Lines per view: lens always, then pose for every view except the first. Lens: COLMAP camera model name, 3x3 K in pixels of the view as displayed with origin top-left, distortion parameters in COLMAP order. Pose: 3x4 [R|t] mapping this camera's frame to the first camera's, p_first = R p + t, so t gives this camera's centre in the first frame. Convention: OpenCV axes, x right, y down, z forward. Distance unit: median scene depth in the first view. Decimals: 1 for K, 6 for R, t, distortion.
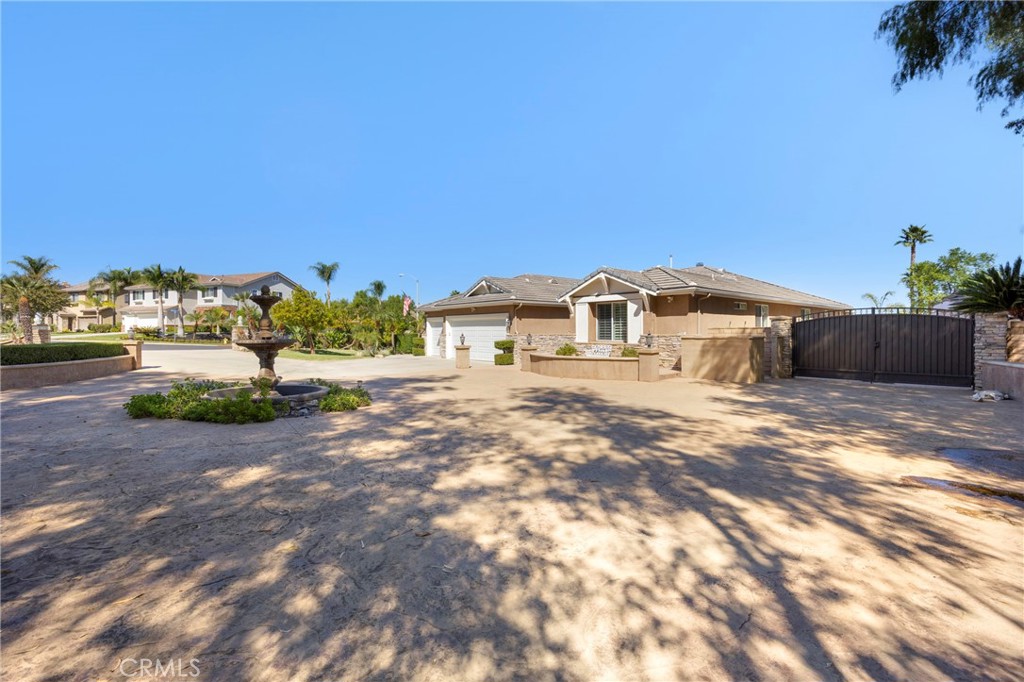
lens RADIAL K [[444.8, 0, 509.0], [0, 444.8, 332.9], [0, 0, 1]] dist [-0.023624, 0.000966]
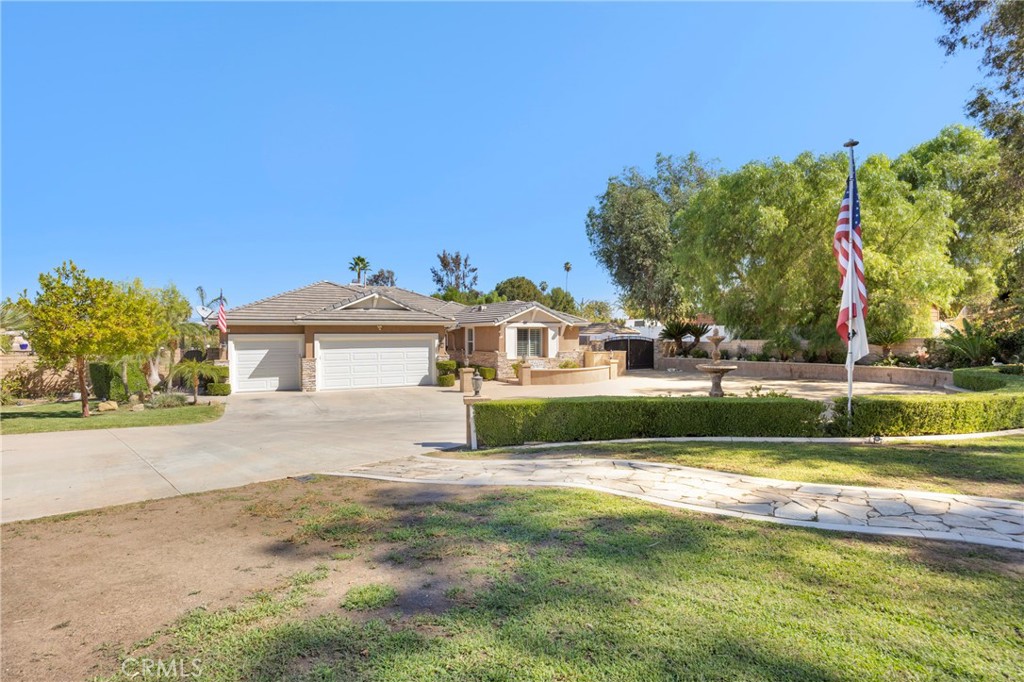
lens RADIAL K [[517.2, 0, 514.4], [0, 517.2, 338.0], [0, 0, 1]] dist [-0.019539, -0.002786]
pose [[0.219193, -0.009003, 0.975640, -1.291111], [0.007745, 0.999942, 0.007487, -0.050559], [-0.975651, 0.005915, 0.219250, 0.696394]]
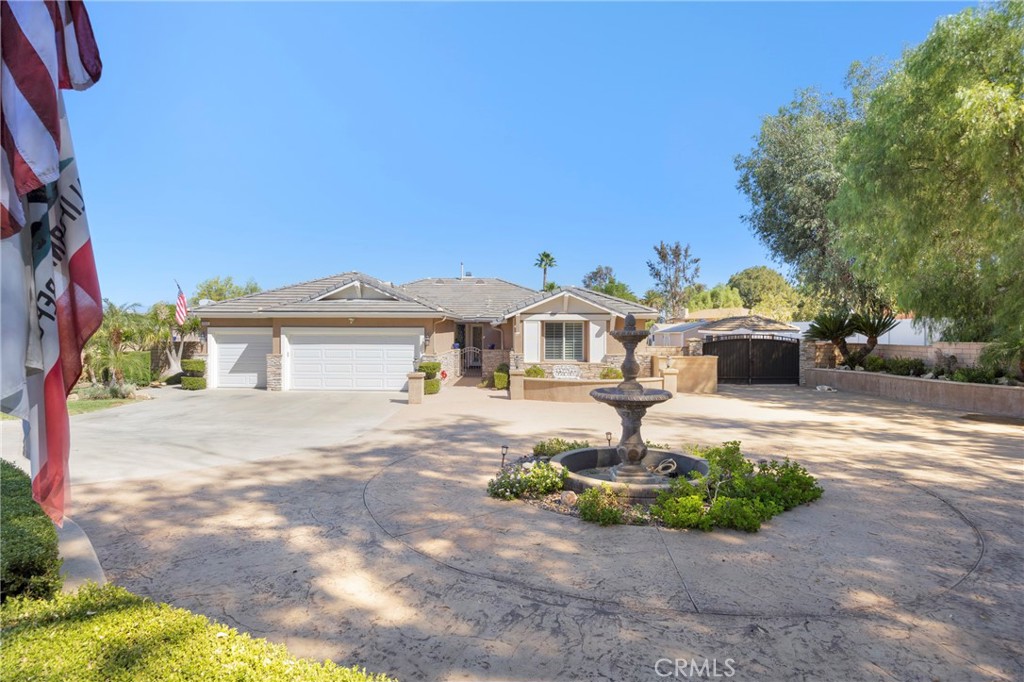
lens RADIAL K [[517.2, 0, 510.5], [0, 517.2, 335.0], [0, 0, 1]] dist [-0.019539, -0.002786]
pose [[0.663226, -0.000971, 0.748419, -0.705112], [-0.000141, 0.999999, 0.001423, -0.040055], [-0.748420, -0.001049, 0.663225, 0.321628]]
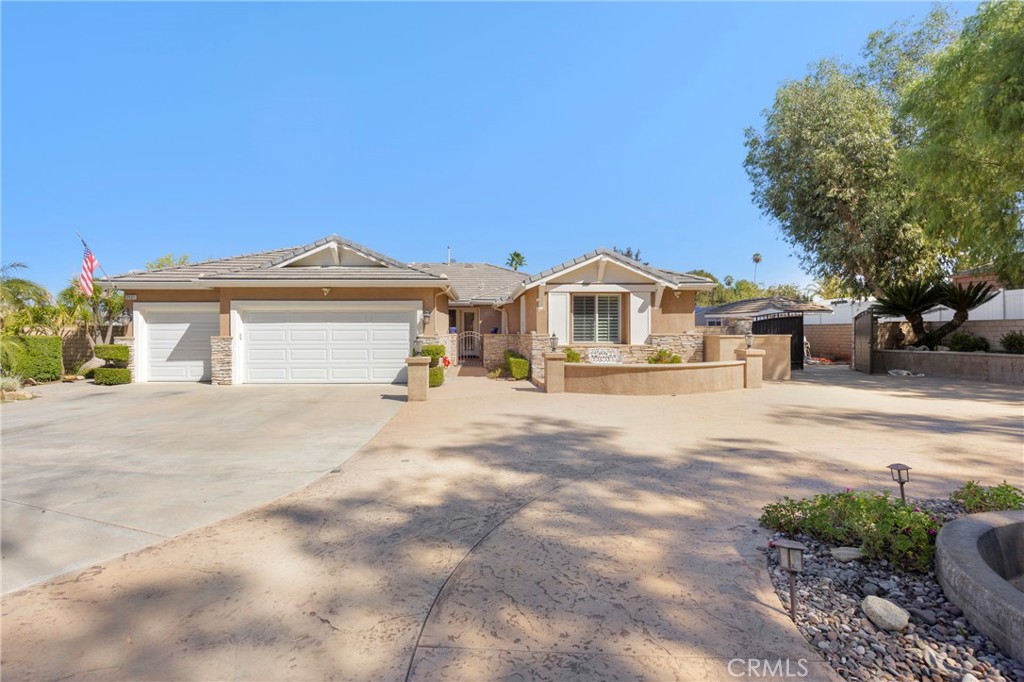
lens RADIAL K [[444.8, 0, 500.4], [0, 444.8, 336.6], [0, 0, 1]] dist [-0.023624, 0.000966]
pose [[0.613324, -0.007804, 0.789793, -0.500109], [0.005818, 0.999969, 0.005363, 0.002042], [-0.789810, 0.001306, 0.613350, 0.642703]]
